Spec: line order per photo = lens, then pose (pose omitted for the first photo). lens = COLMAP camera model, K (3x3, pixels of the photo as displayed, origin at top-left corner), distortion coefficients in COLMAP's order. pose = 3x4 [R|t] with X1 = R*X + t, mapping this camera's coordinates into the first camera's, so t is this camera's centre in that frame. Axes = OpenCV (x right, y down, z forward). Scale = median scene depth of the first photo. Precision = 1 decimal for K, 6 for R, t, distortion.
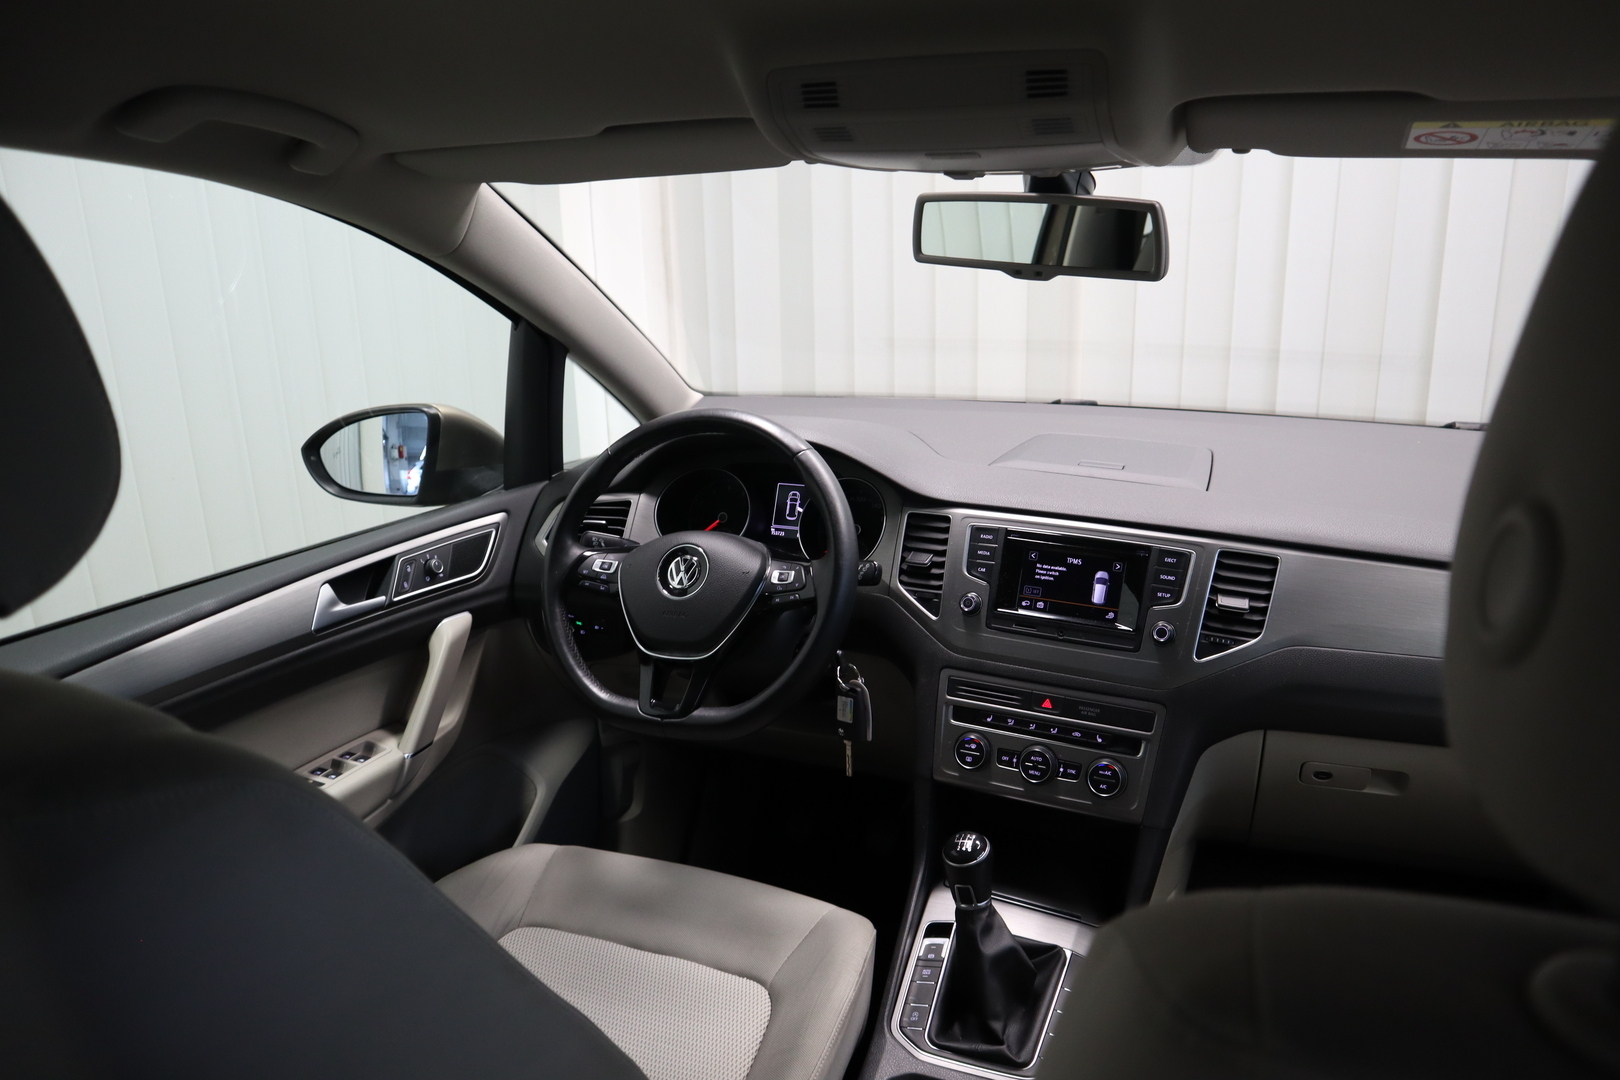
lens RADIAL K [[1134.1, 0, 810.0], [0, 1134.1, 540.0], [0, 0, 1]] dist [-0.132257, 0.094065]
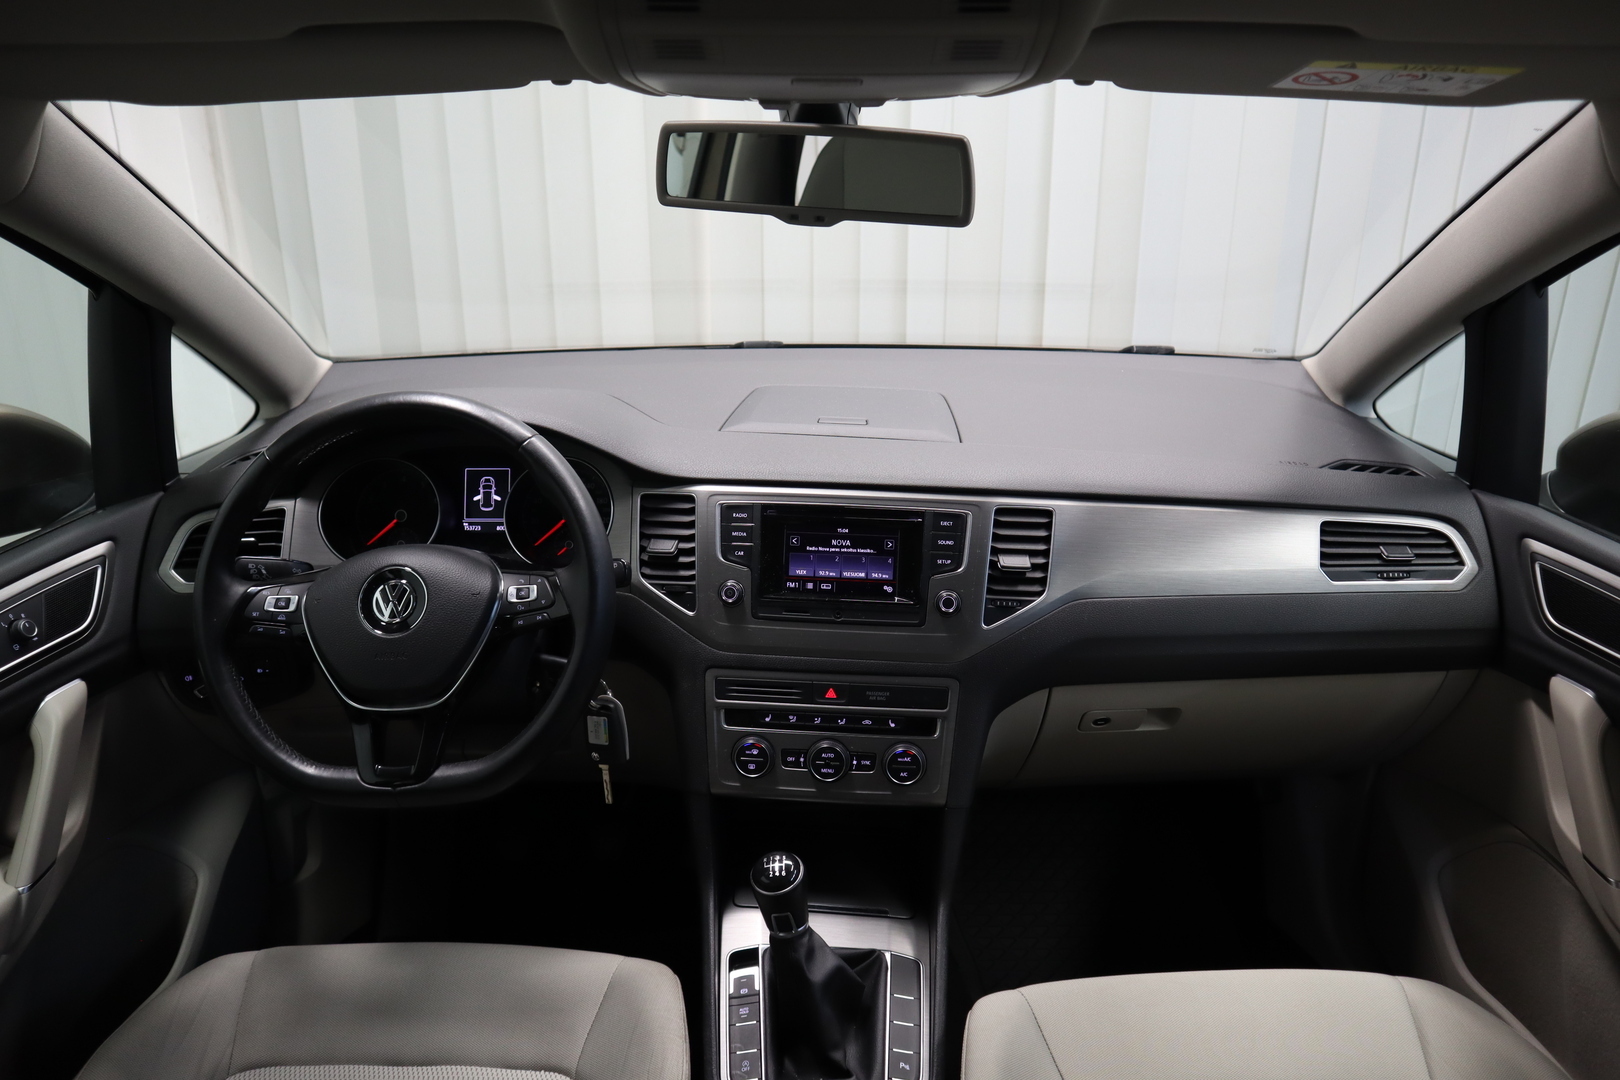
lens RADIAL K [[1134.1, 0, 810.0], [0, 1134.1, 540.0], [0, 0, 1]] dist [-0.132257, 0.094065]
pose [[0.925831, -0.113908, 0.360363, -0.118572], [0.088463, 0.992326, 0.086391, -0.057221], [-0.367439, -0.048104, 0.928803, 0.161171]]
